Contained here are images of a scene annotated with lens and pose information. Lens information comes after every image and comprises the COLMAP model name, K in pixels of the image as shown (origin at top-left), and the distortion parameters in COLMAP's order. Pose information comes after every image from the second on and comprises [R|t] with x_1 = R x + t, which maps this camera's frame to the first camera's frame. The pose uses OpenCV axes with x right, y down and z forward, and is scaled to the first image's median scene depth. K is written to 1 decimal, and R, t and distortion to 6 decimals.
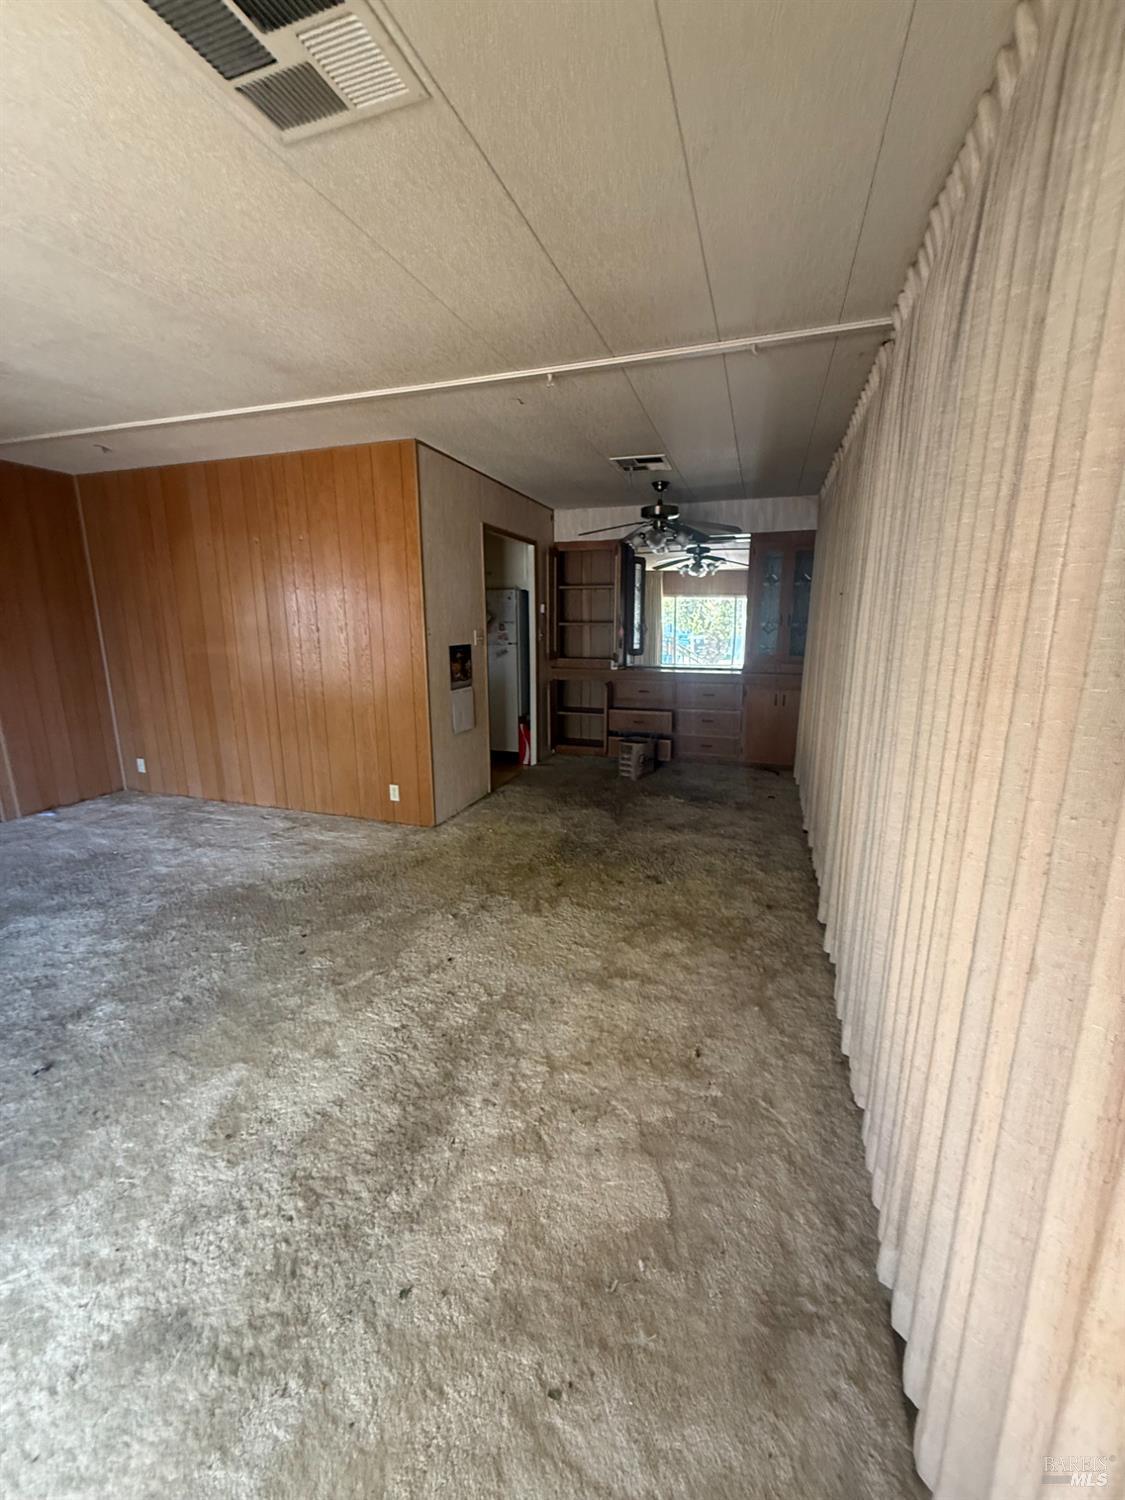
lens RADIAL K [[598.9, 0, 561.5], [0, 598.9, 746.6], [0, 0, 1]] dist [0.003783, -0.000007]
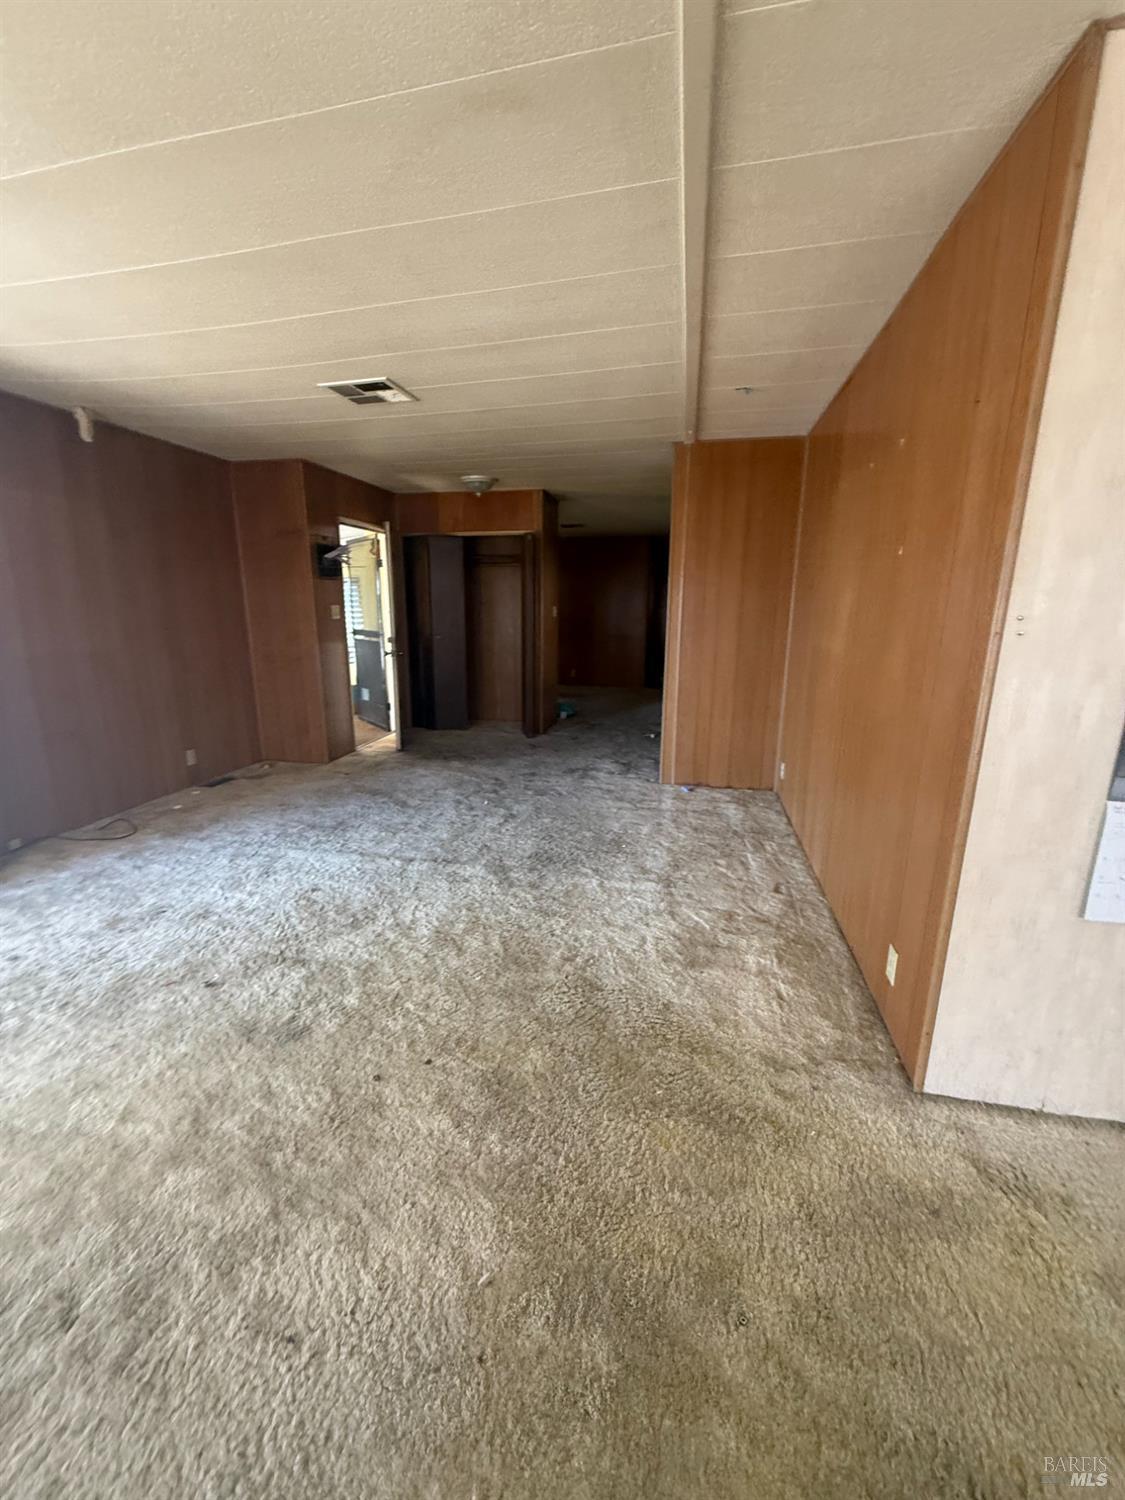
lens RADIAL K [[598.9, 0, 565.3], [0, 598.9, 749.4], [0, 0, 1]] dist [0.003783, -0.000007]
pose [[0.127701, 0.235362, -0.963482, 0.109560], [-0.214745, 0.954953, 0.204816, -0.133797], [0.968286, 0.180748, 0.172491, 0.676050]]
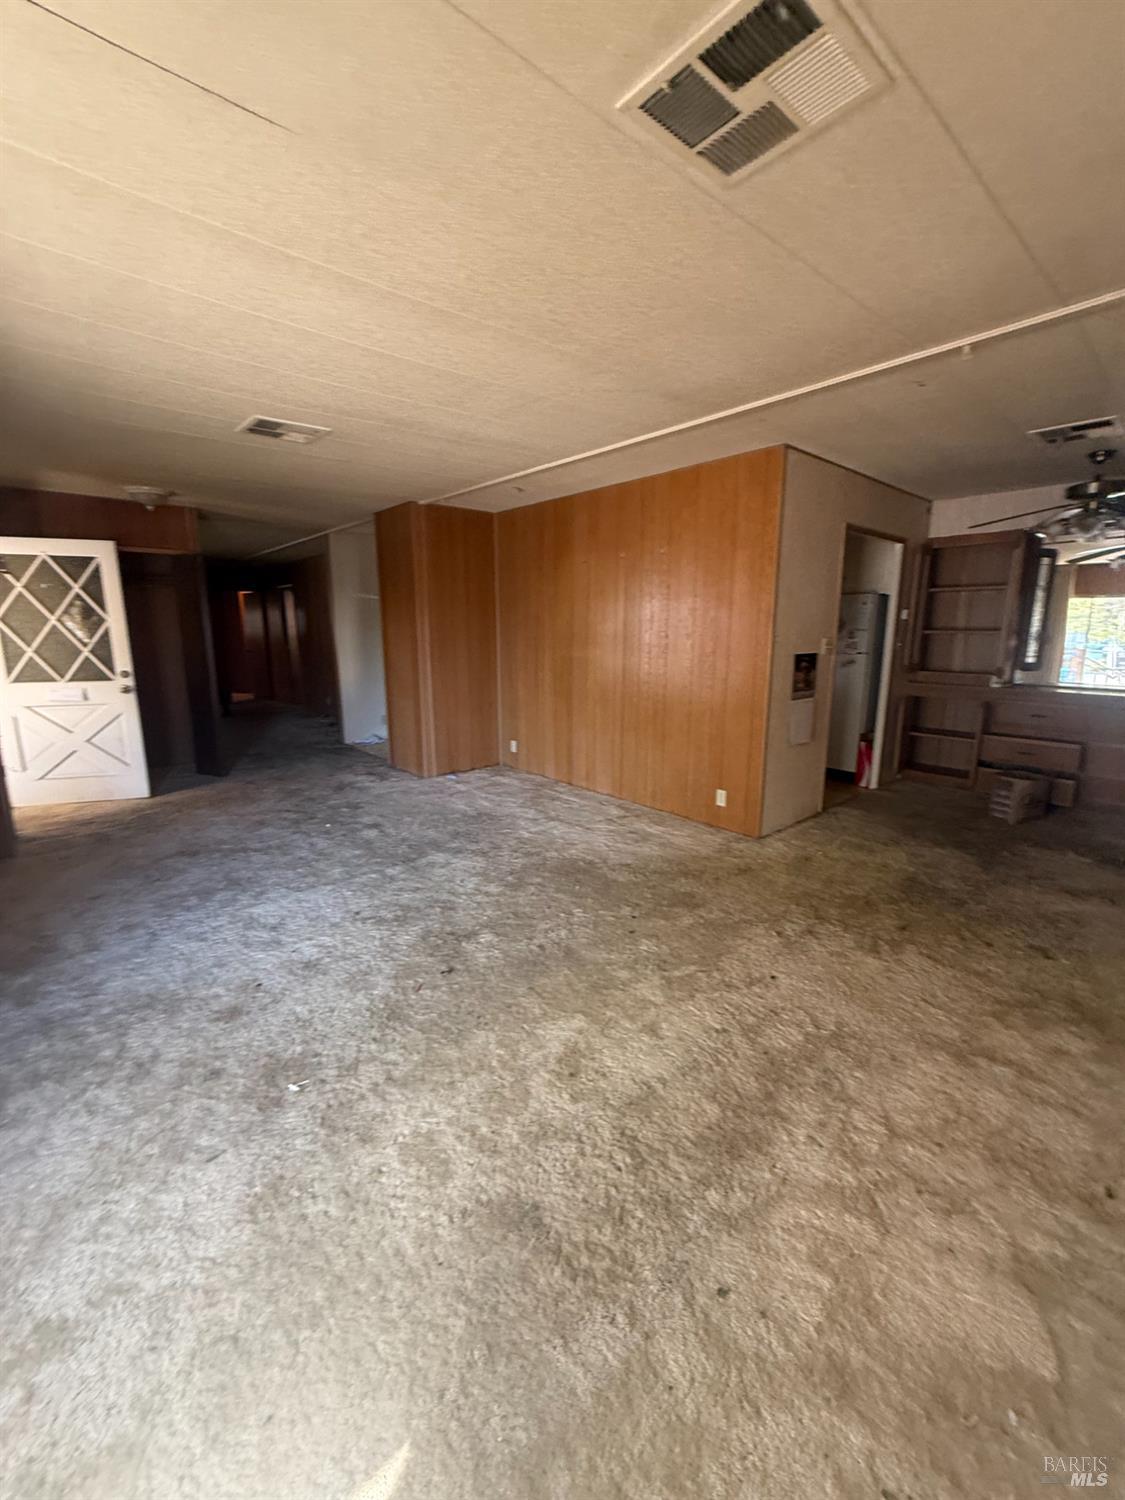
lens RADIAL K [[598.9, 0, 563.2], [0, 598.9, 745.9], [0, 0, 1]] dist [0.003783, -0.000007]
pose [[0.868768, 0.098355, -0.485354, -0.030724], [-0.104329, 0.994433, 0.014773, 0.003004], [0.484105, 0.037802, 0.874193, -0.015322]]
